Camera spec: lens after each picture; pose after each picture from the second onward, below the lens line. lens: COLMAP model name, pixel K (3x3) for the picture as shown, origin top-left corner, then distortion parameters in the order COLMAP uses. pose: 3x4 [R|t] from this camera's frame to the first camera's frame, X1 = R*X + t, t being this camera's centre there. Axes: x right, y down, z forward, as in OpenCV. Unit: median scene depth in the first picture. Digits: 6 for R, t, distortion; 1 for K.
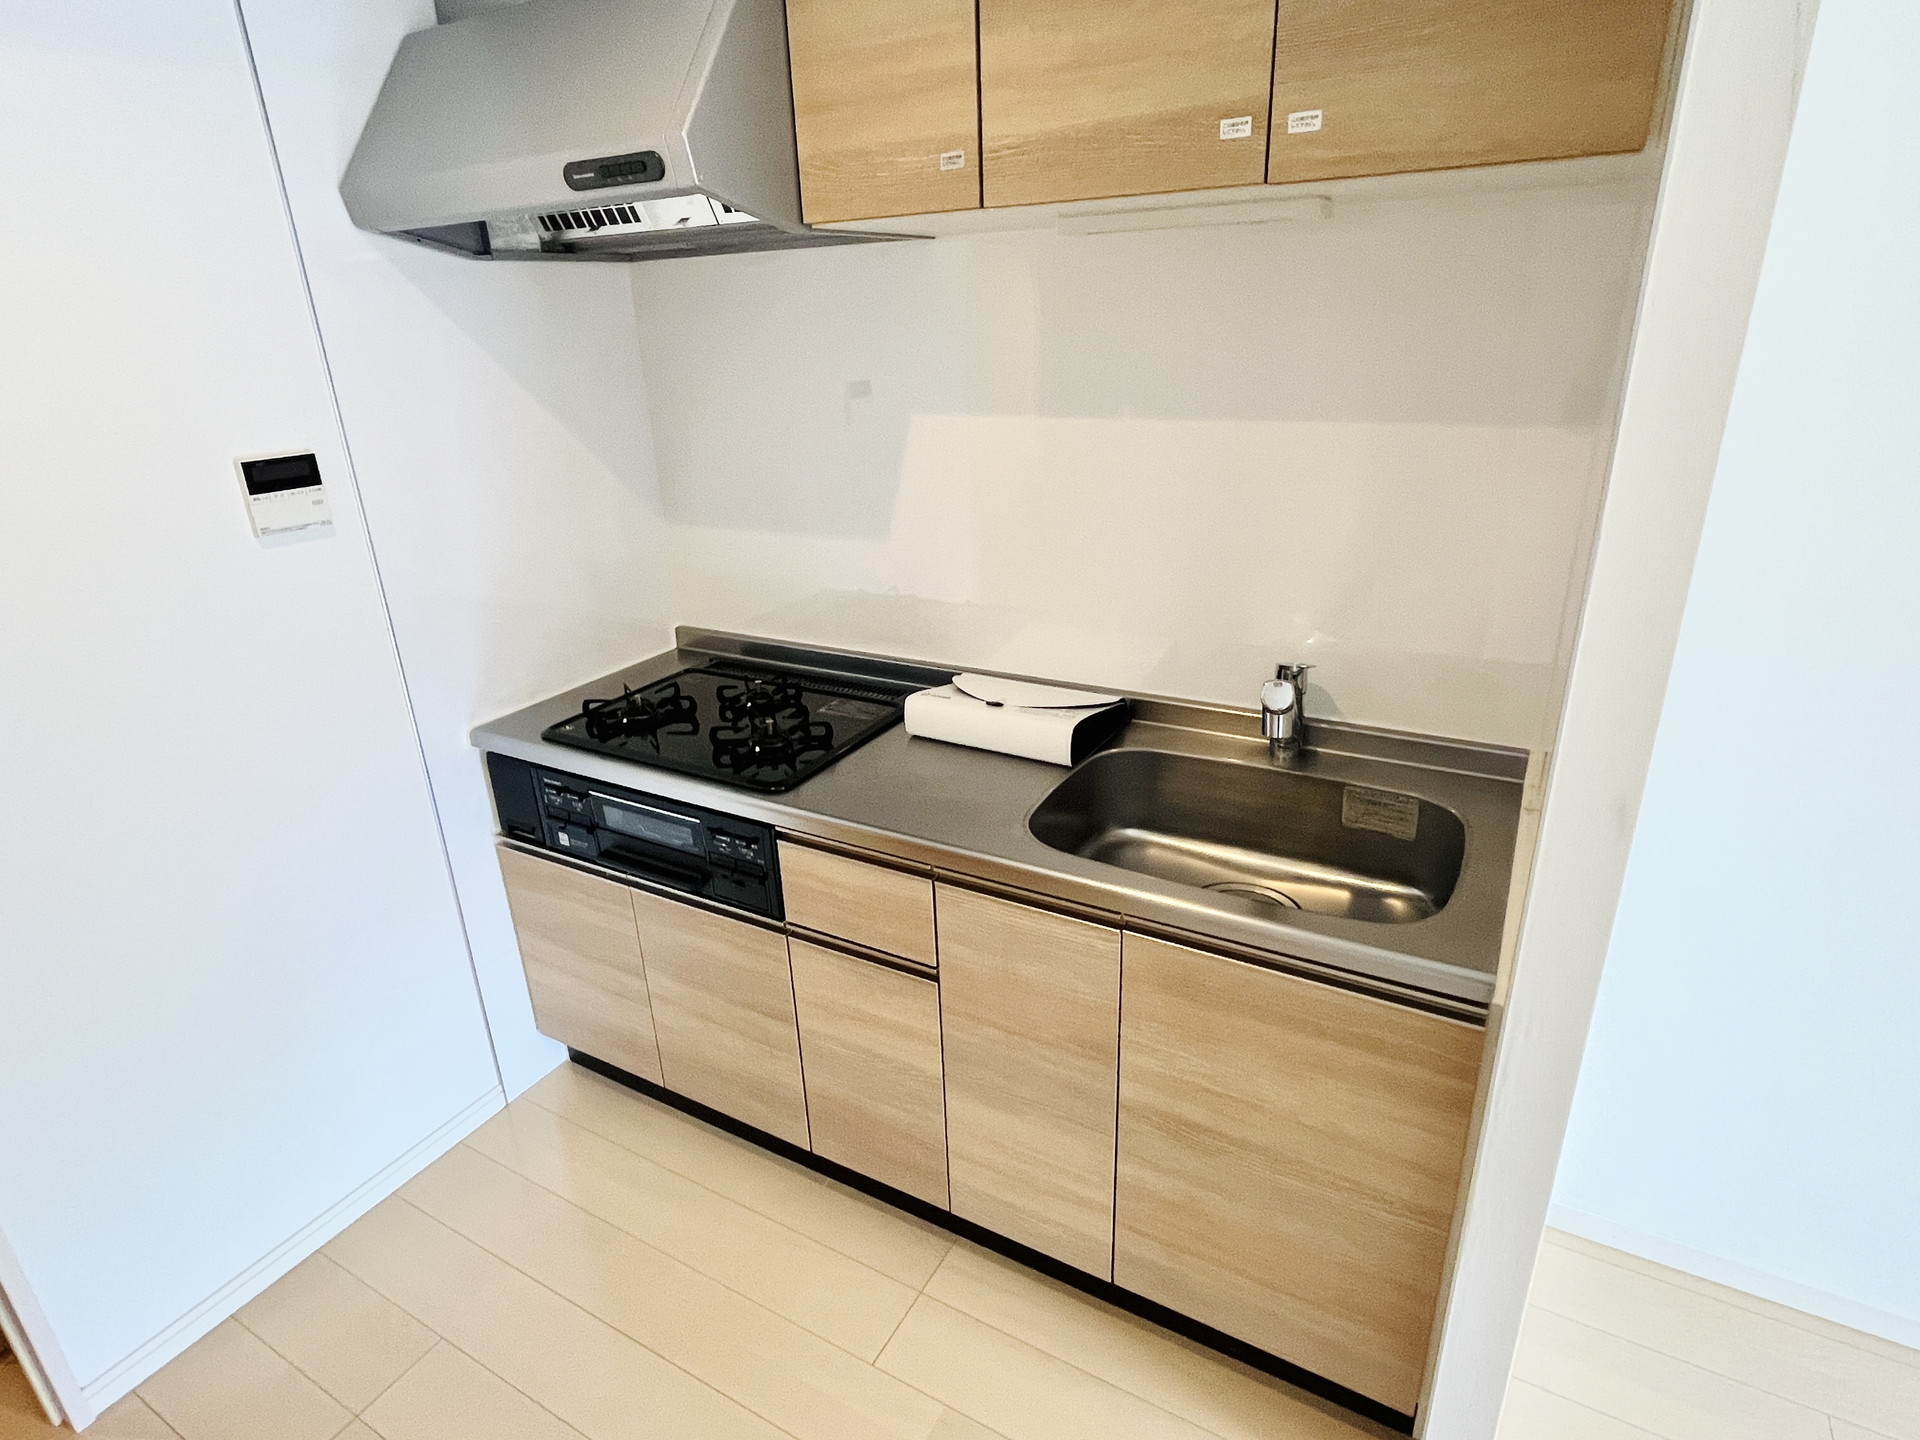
lens RADIAL K [[1012.1, 0, 960.0], [0, 1012.1, 720.0], [0, 0, 1]] dist [0.003152, 0.000234]
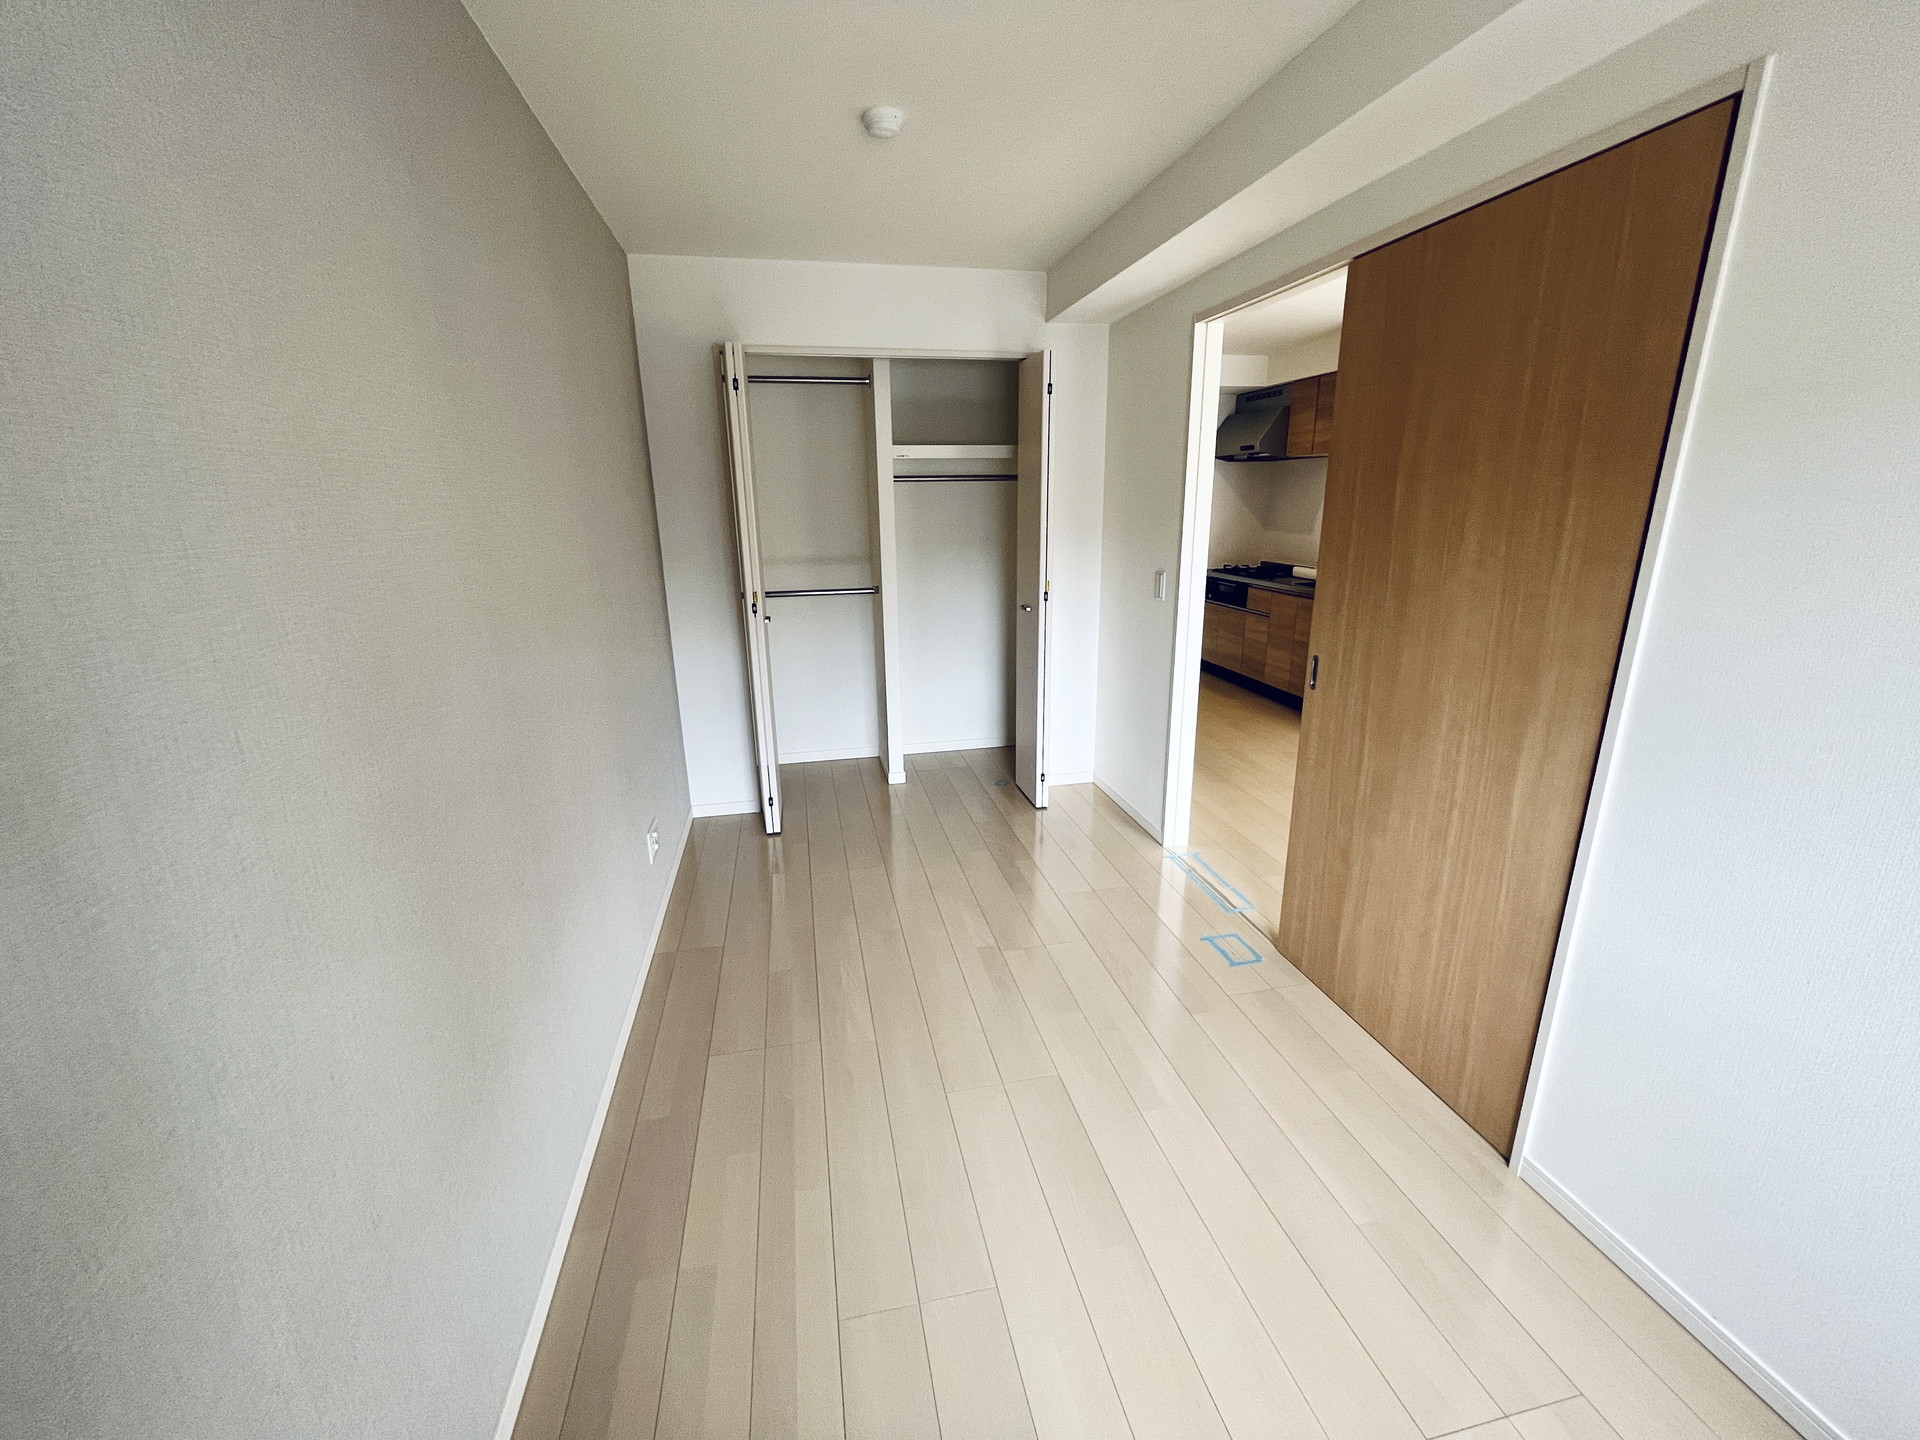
lens RADIAL K [[781.6, 0, 960.0], [0, 781.6, 720.0], [0, 0, 1]] dist [-0.000466, -0.000161]
pose [[0.661708, 0.233033, -0.712628, 1.515715], [-0.287032, 0.956799, 0.046355, 0.852094], [0.692644, 0.173874, 0.700009, -2.123928]]
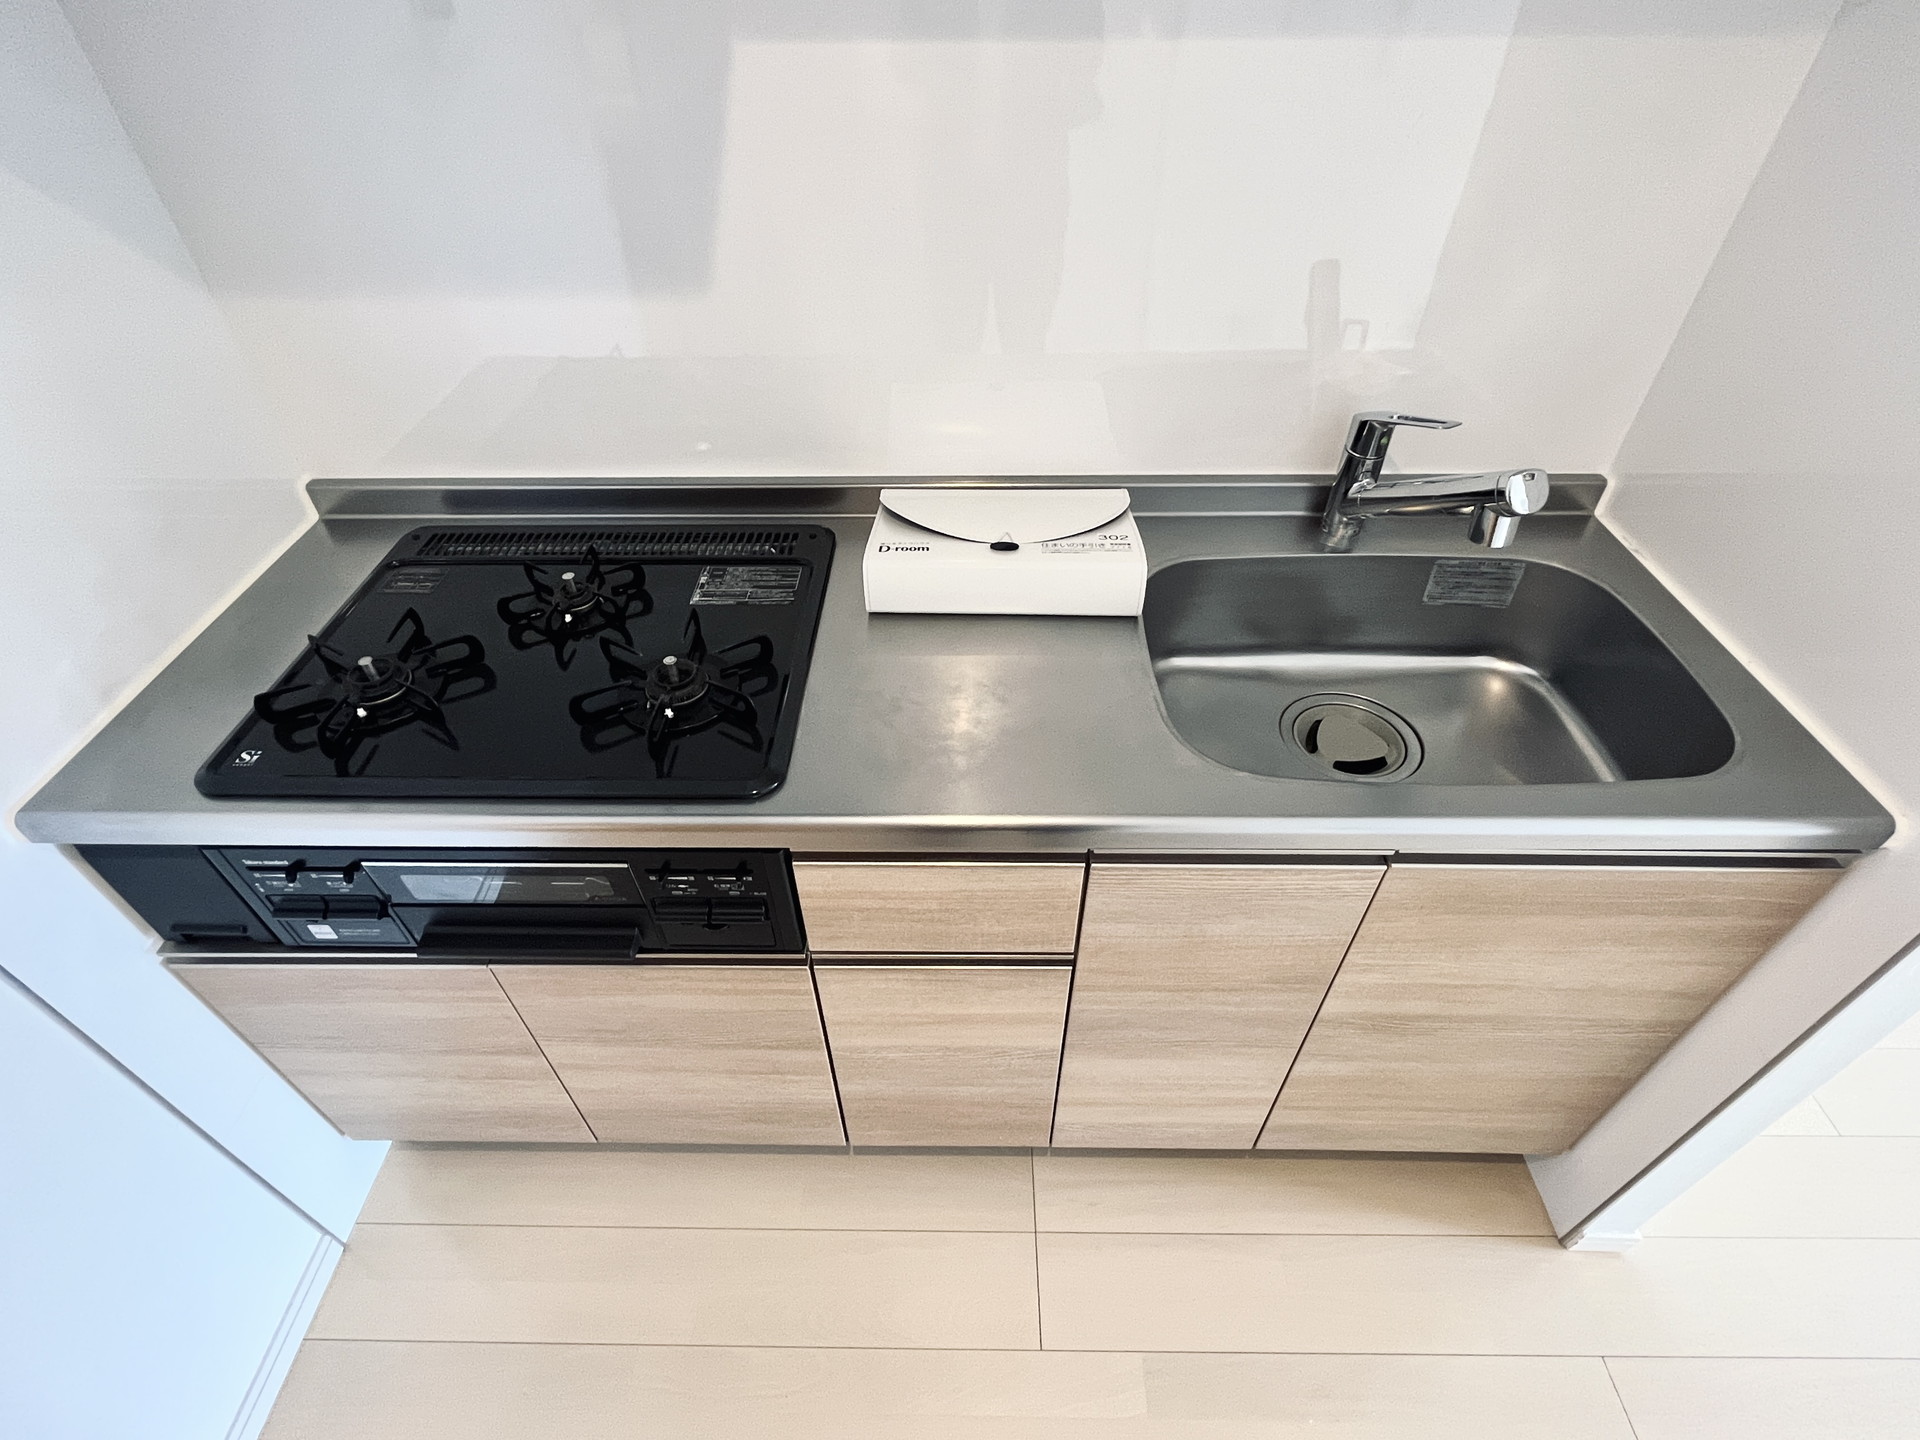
lens RADIAL K [[924.4, 0, 960.0], [0, 924.4, 720.0], [0, 0, 1]] dist [0.000778, 0.000737]
pose [[0.876809, -0.304109, 0.372456, -0.261868], [0.157845, 0.913711, 0.374455, -0.149342], [-0.454193, -0.269535, 0.849152, 0.475623]]
